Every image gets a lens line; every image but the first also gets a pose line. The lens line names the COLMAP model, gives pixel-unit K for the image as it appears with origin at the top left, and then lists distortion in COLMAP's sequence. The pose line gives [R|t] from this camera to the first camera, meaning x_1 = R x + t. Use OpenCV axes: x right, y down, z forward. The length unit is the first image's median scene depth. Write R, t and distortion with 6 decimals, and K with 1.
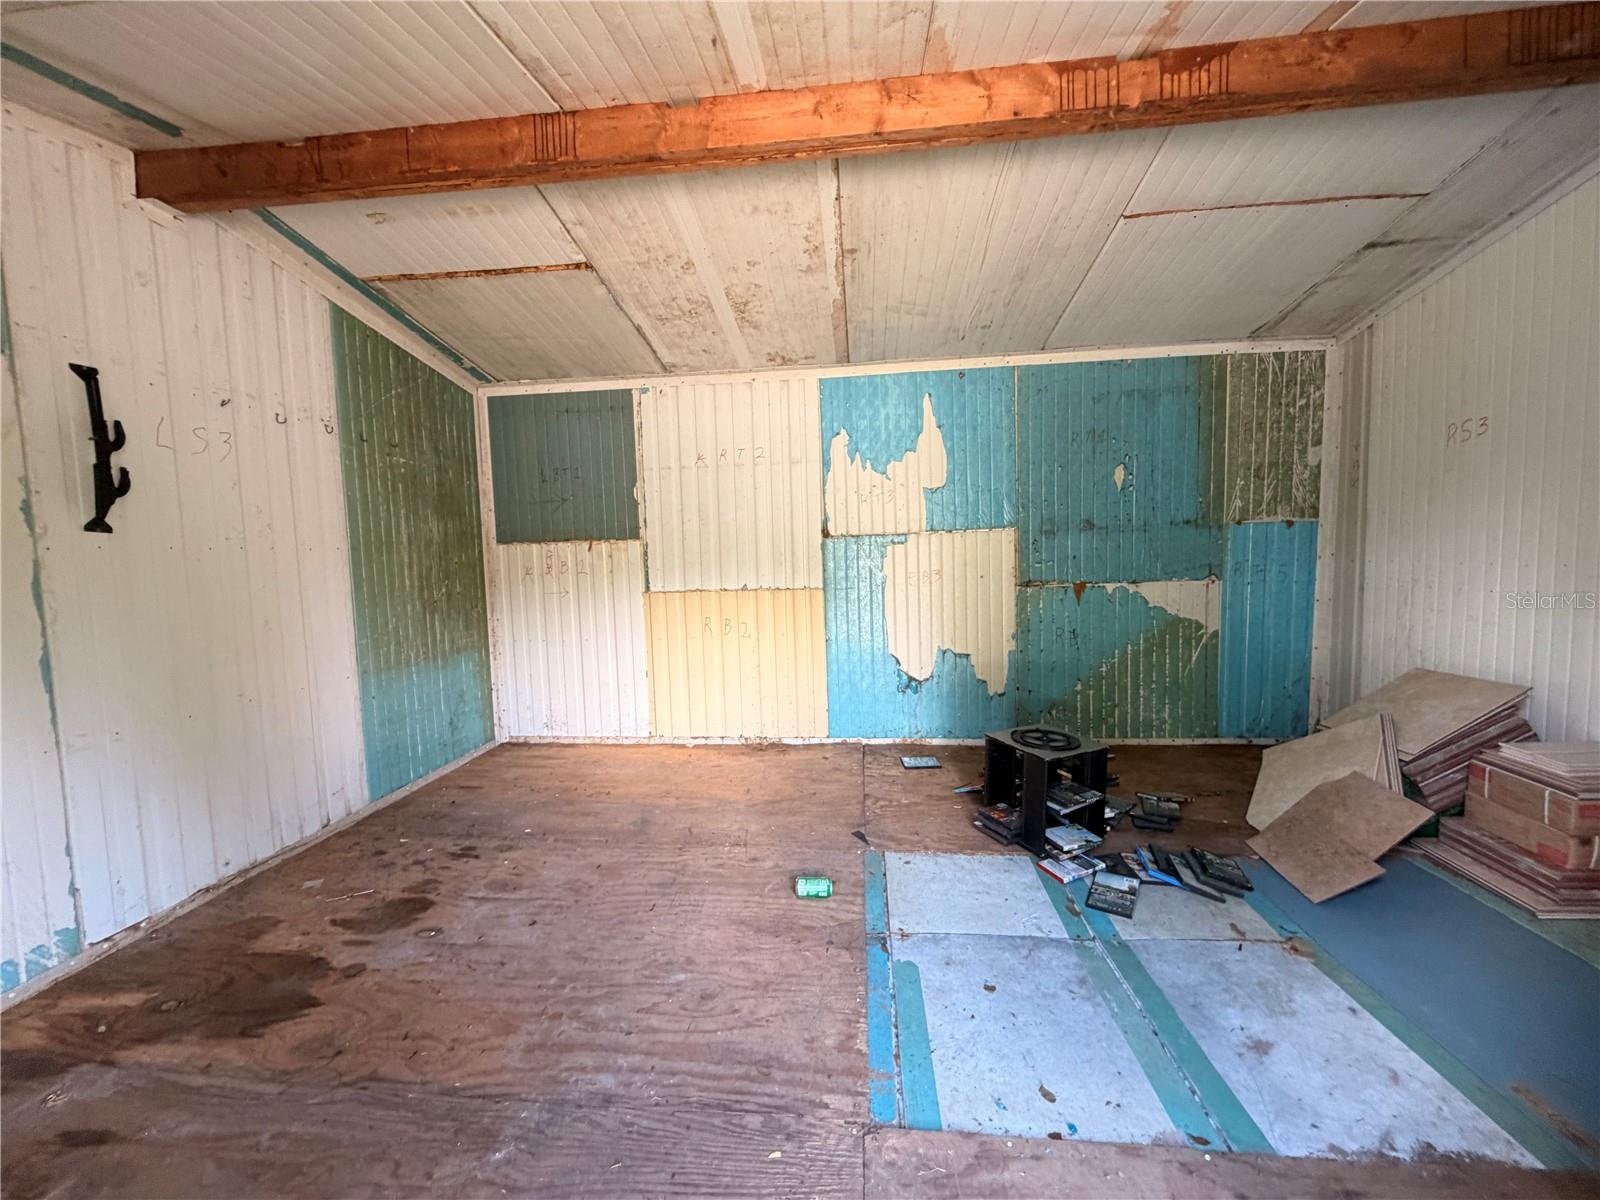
lens RADIAL K [[637.4, 0, 795.8], [0, 637.4, 601.1], [0, 0, 1]] dist [-0.001775, 0.000473]
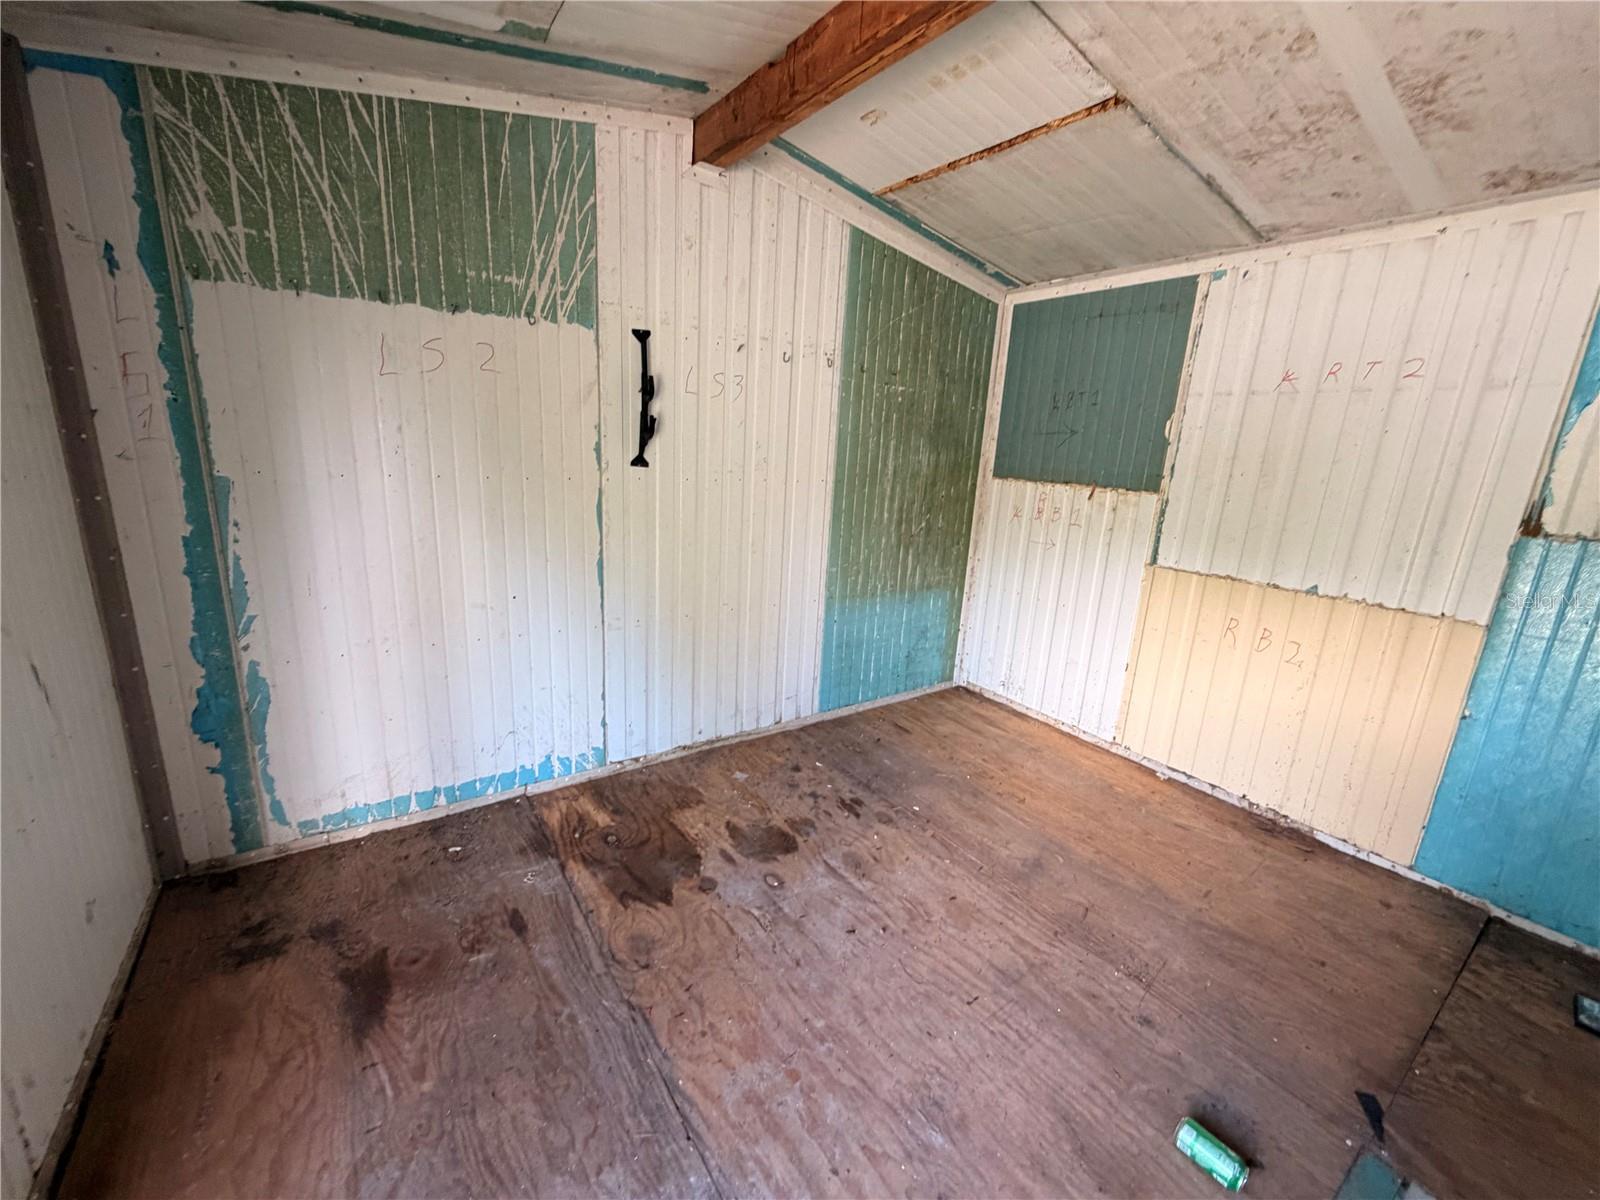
lens RADIAL K [[637.4, 0, 795.8], [0, 637.4, 601.1], [0, 0, 1]] dist [-0.001775, 0.000473]
pose [[0.645877, 0.245261, -0.722973, 0.058574], [-0.126225, 0.968265, 0.215709, -0.099958], [0.752934, -0.048064, 0.656338, 0.236907]]
